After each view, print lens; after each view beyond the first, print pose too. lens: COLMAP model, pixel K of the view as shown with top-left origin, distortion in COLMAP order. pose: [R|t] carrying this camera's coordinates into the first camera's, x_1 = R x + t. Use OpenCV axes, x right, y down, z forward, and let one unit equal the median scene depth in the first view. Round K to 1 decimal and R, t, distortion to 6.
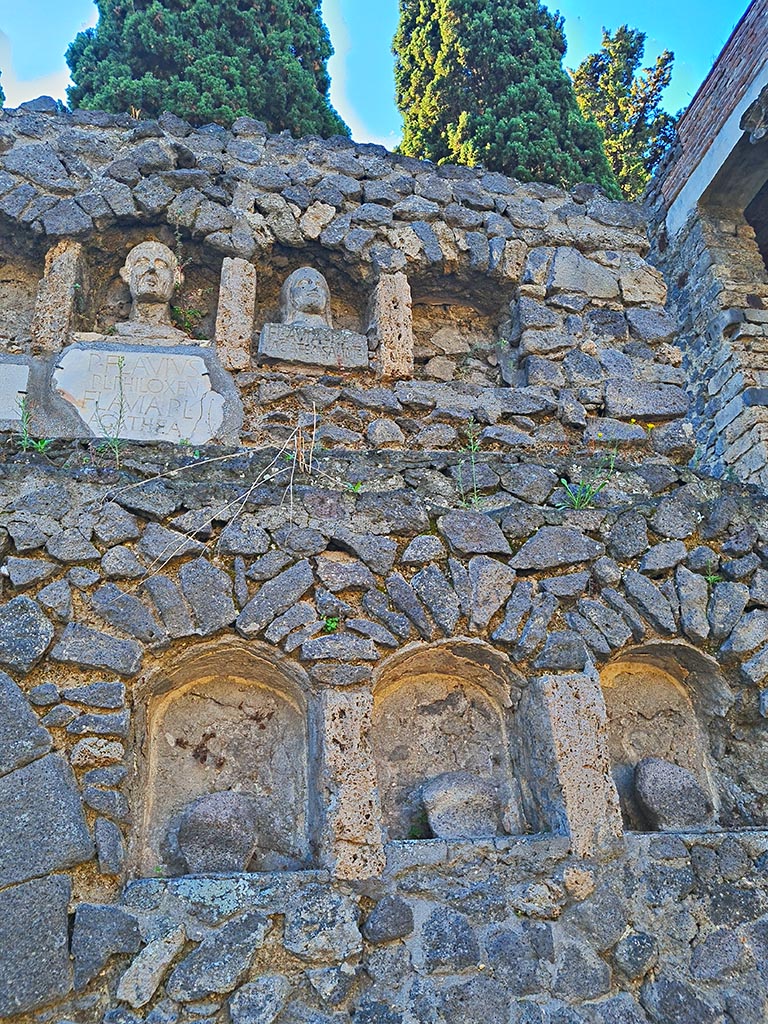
lens RADIAL K [[847.2, 0, 384.0], [0, 847.2, 512.0], [0, 0, 1]] dist [0.045848, -0.002192]
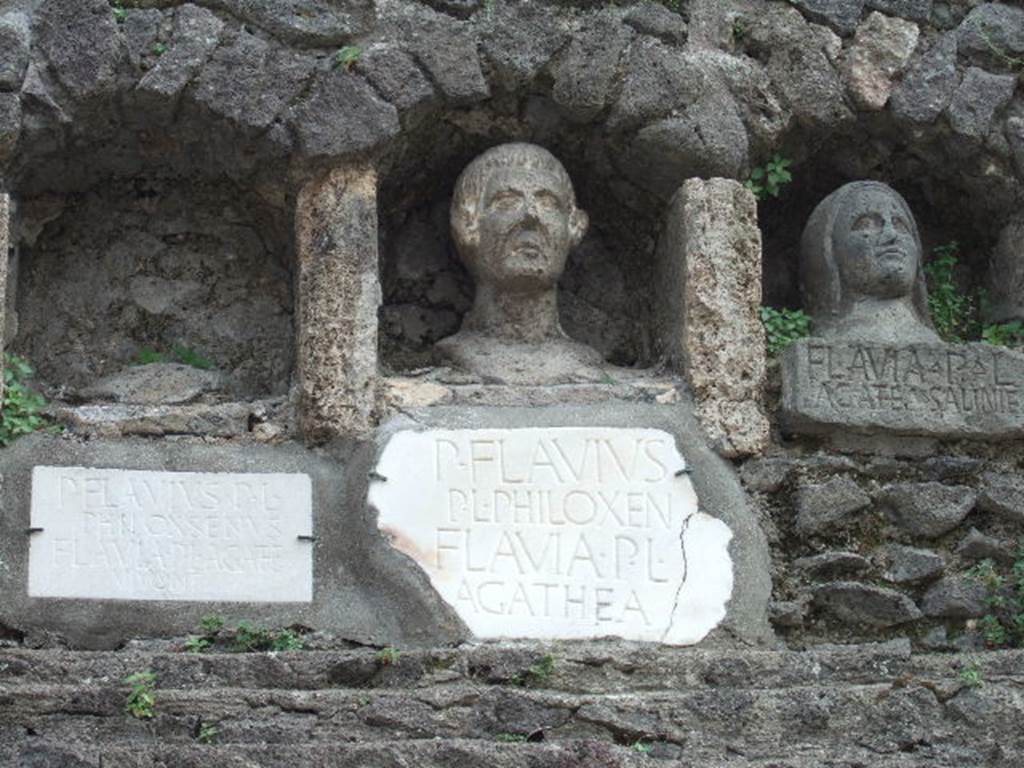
lens RADIAL K [[3321.1, 0, 512.0], [0, 3321.1, 384.0], [0, 0, 1]] dist [0.019514, 1.340599]
pose [[0.999208, -0.024198, -0.031597, -0.238596], [0.024092, 0.999703, -0.003722, -0.200691], [0.031678, 0.002958, 0.999494, -0.737525]]
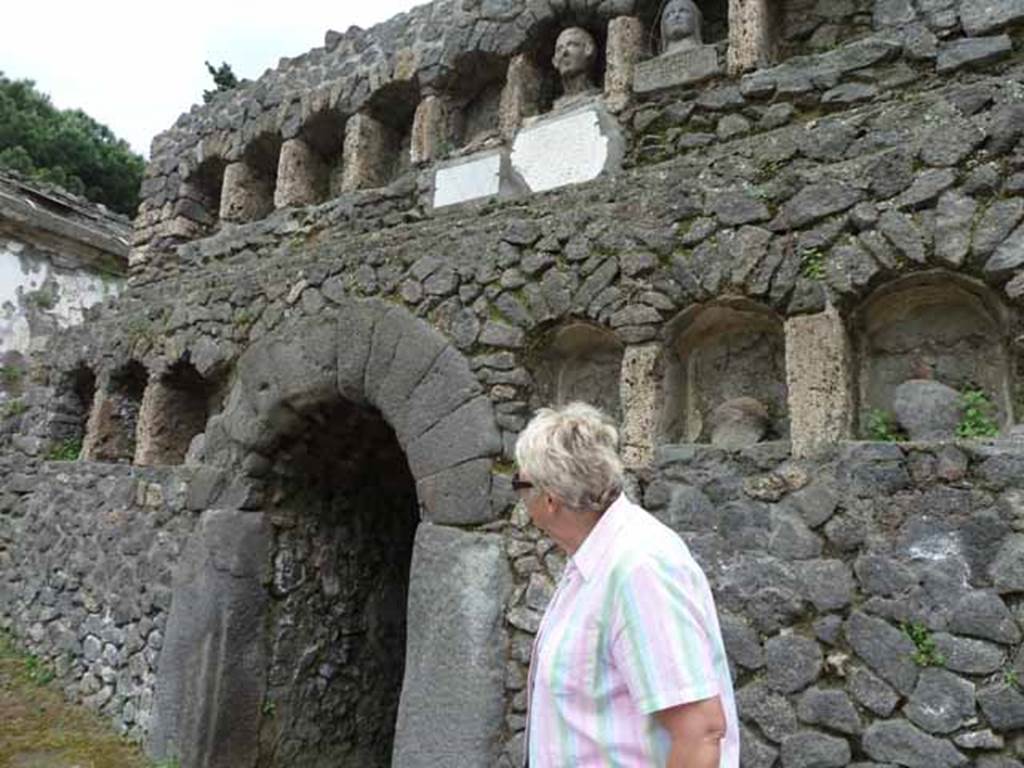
lens RADIAL K [[797.2, 0, 512.0], [0, 797.2, 384.0], [0, 0, 1]] dist [-0.022546, 0.001047]
pose [[0.687750, -0.055793, -0.723800, 0.566491], [0.213483, 0.968499, 0.128194, 0.044433], [0.693848, -0.242685, 0.677997, -0.034239]]
